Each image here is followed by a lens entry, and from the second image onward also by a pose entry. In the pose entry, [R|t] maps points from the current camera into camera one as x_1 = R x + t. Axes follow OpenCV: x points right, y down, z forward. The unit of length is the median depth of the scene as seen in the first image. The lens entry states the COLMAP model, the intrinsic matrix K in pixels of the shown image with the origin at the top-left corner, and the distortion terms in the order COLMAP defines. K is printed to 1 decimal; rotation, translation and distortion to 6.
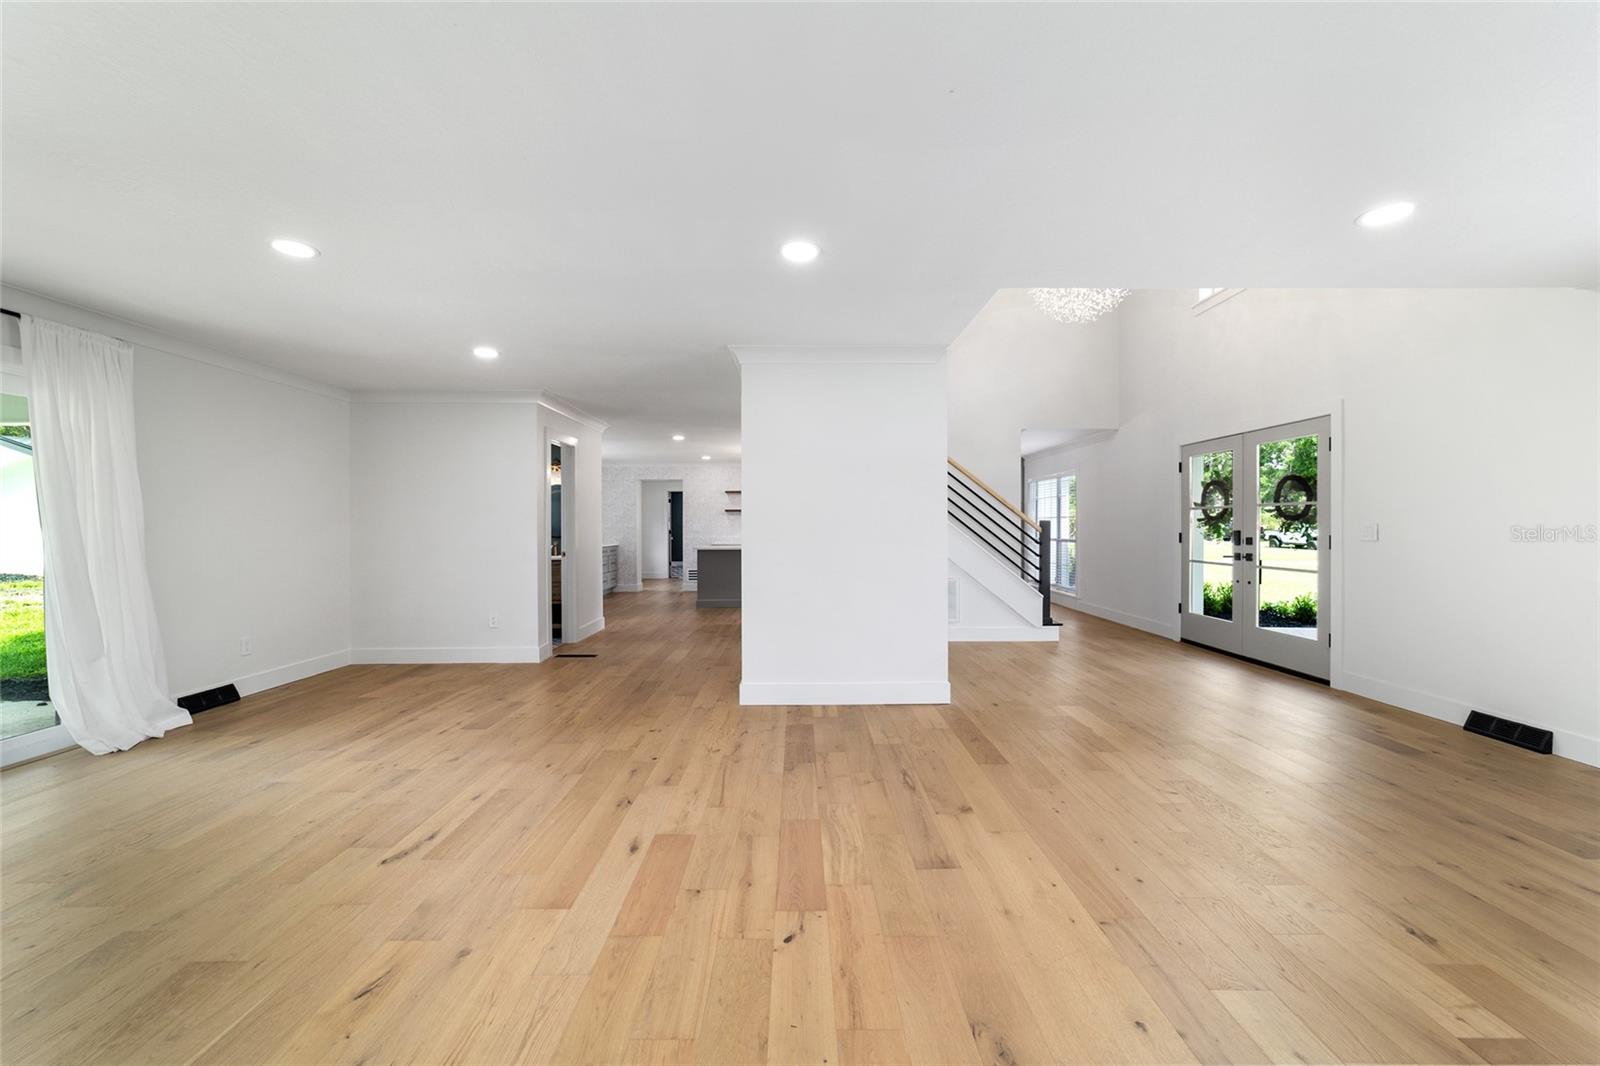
lens RADIAL K [[612.2, 0, 799.4], [0, 612.2, 528.7], [0, 0, 1]] dist [-0.017983, 0.008254]
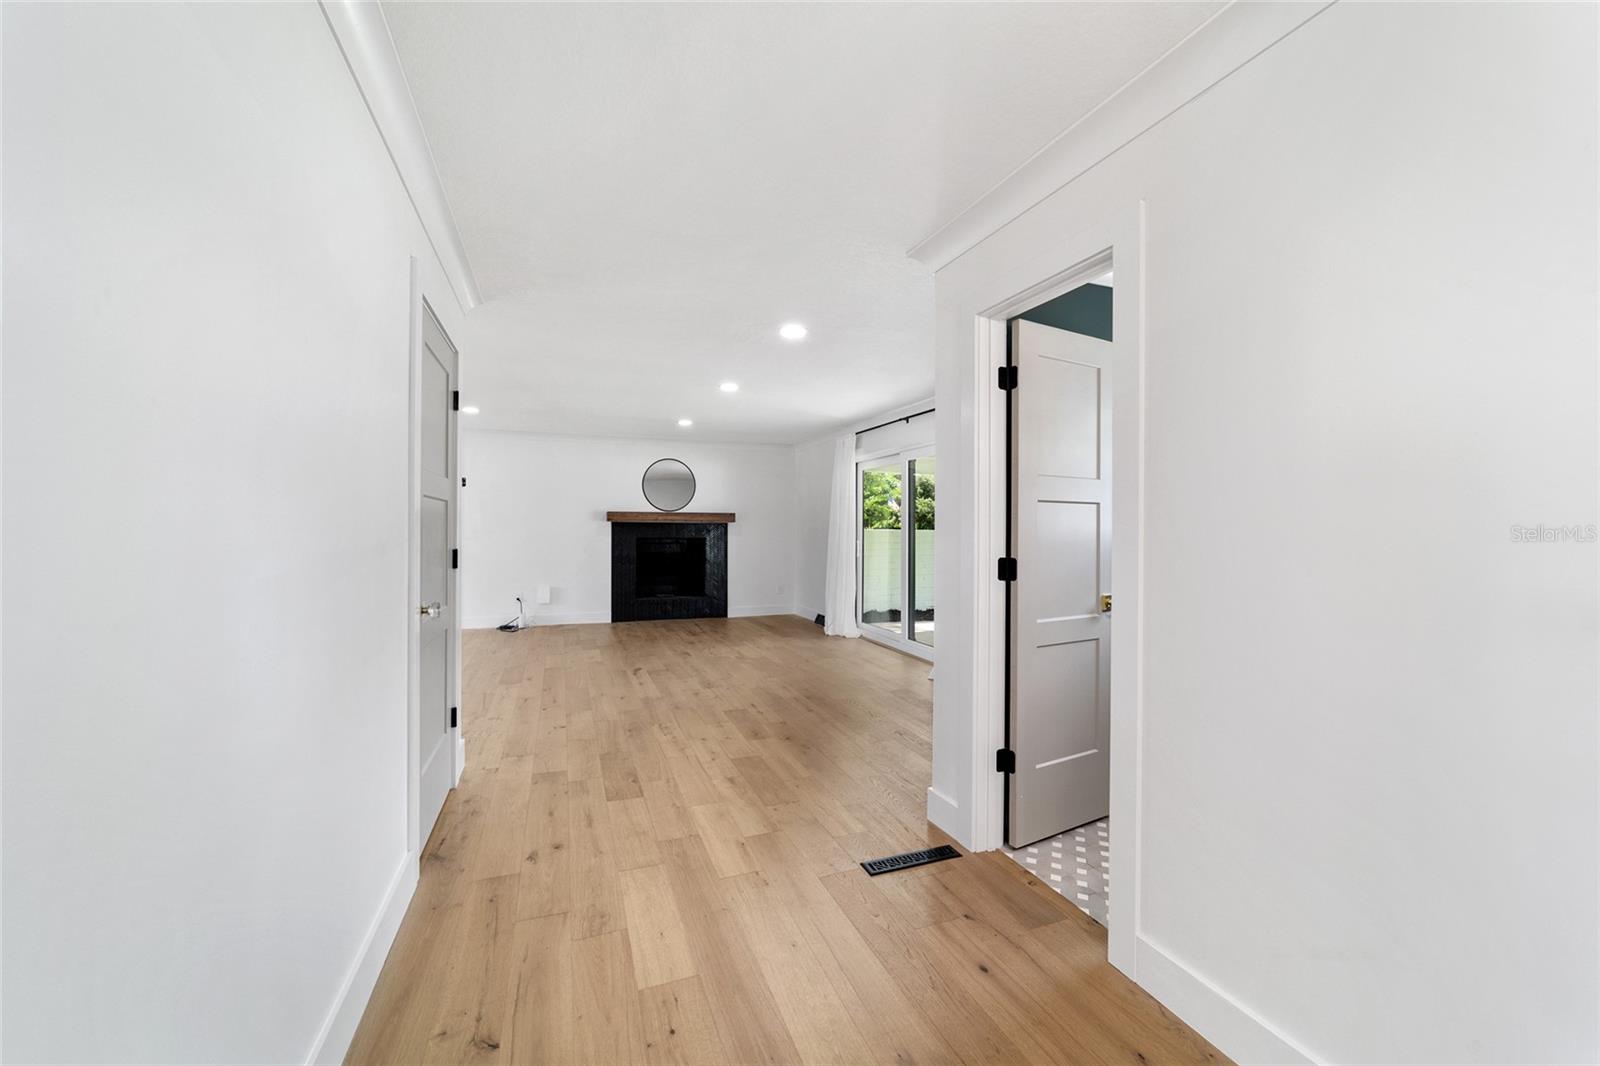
lens RADIAL K [[614.2, 0, 793.8], [0, 614.2, 531.0], [0, 0, 1]] dist [-0.002655, 0.000035]
pose [[-0.936038, -0.000386, -0.351899, -0.243767], [-0.004437, 0.999933, 0.010704, -0.014628], [0.351872, 0.011581, -0.935977, 2.132484]]
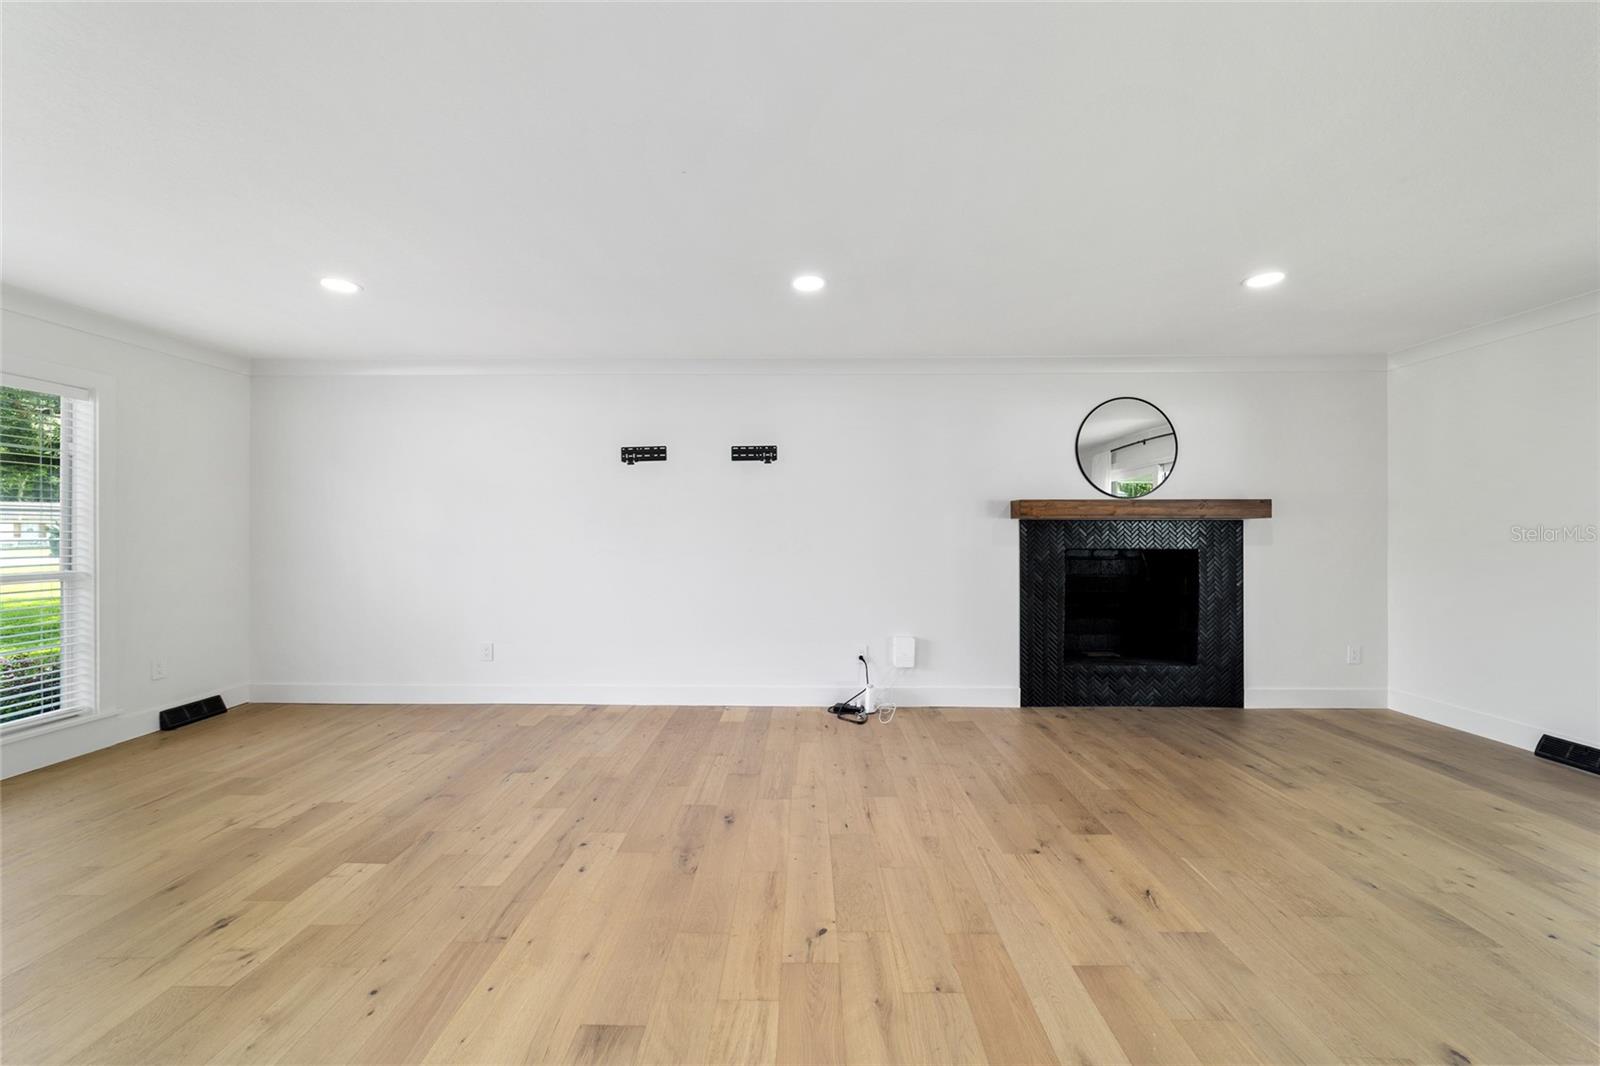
lens RADIAL K [[612.9, 0, 798.9], [0, 612.9, 529.1], [0, 0, 1]] dist [-0.019334, 0.009074]
pose [[-0.999887, 0.002088, 0.014902, 0.002652], [0.002158, 0.999987, 0.004707, -0.008287], [-0.014892, 0.004738, -0.999878, 1.014149]]
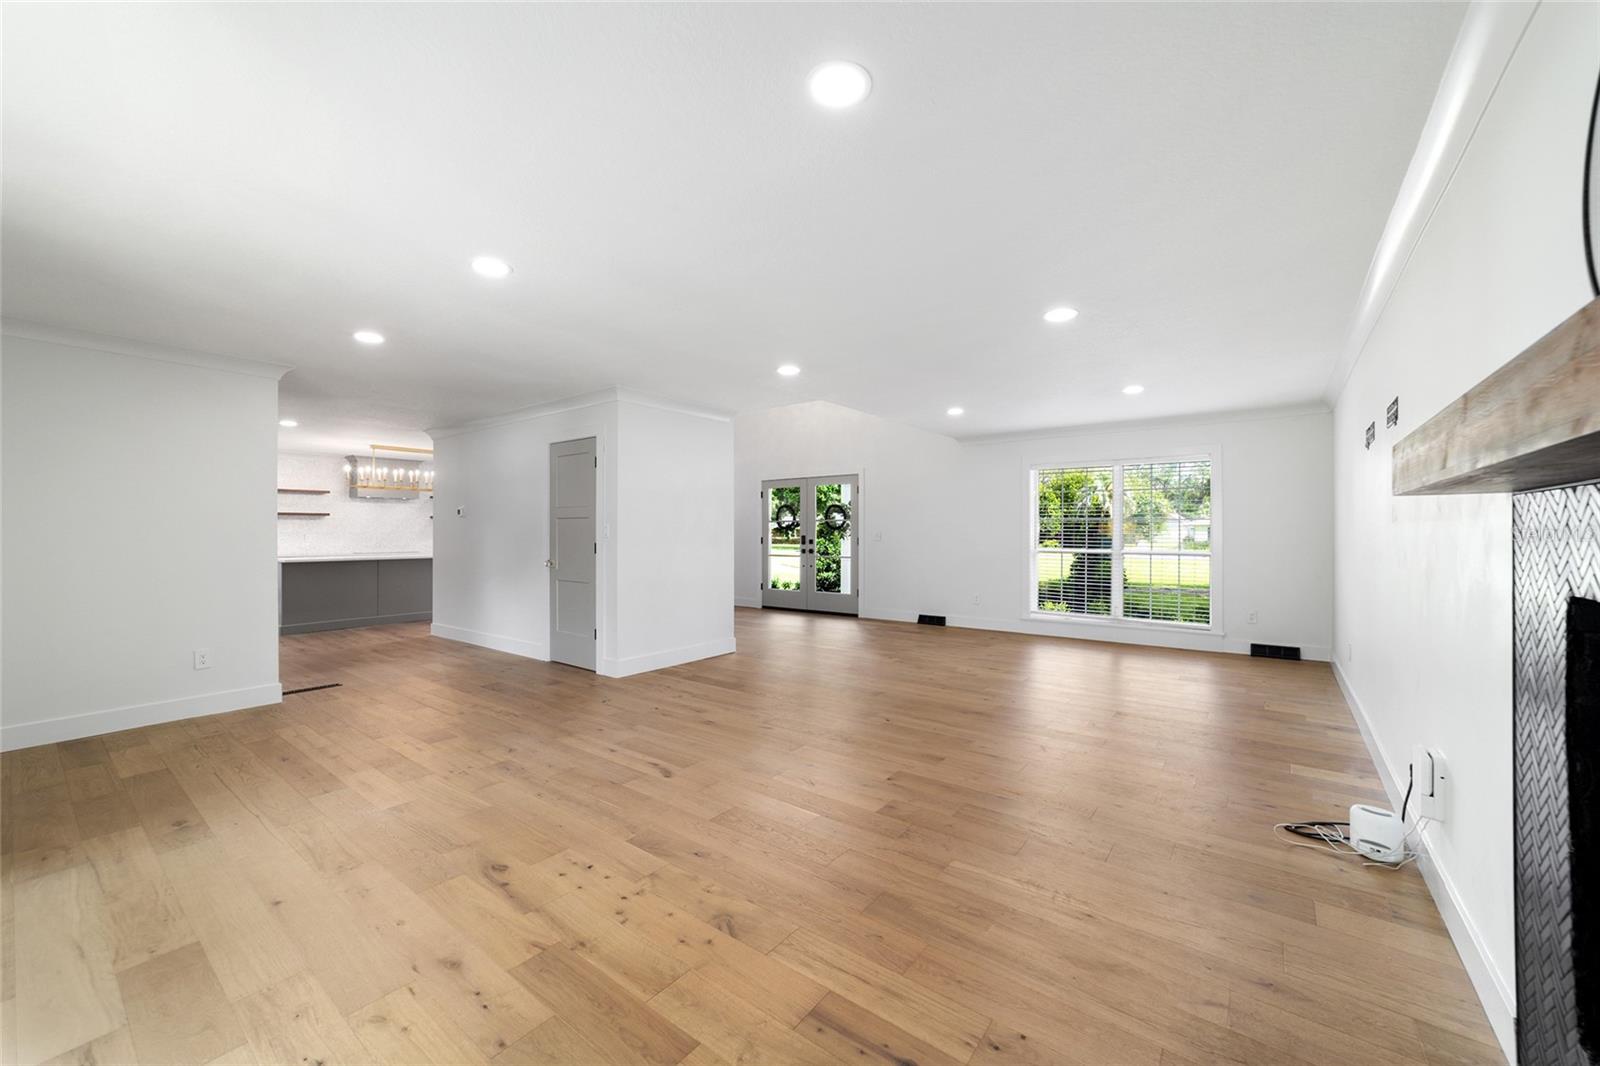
lens RADIAL K [[619.3, 0, 799.2], [0, 619.3, 533.1], [0, 0, 1]] dist [-0.019803, 0.008780]
pose [[0.611110, 0.000322, 0.791546, -0.983058], [0.004776, 0.999980, -0.004094, 0.004456], [-0.791531, 0.006283, 0.611096, -0.054334]]
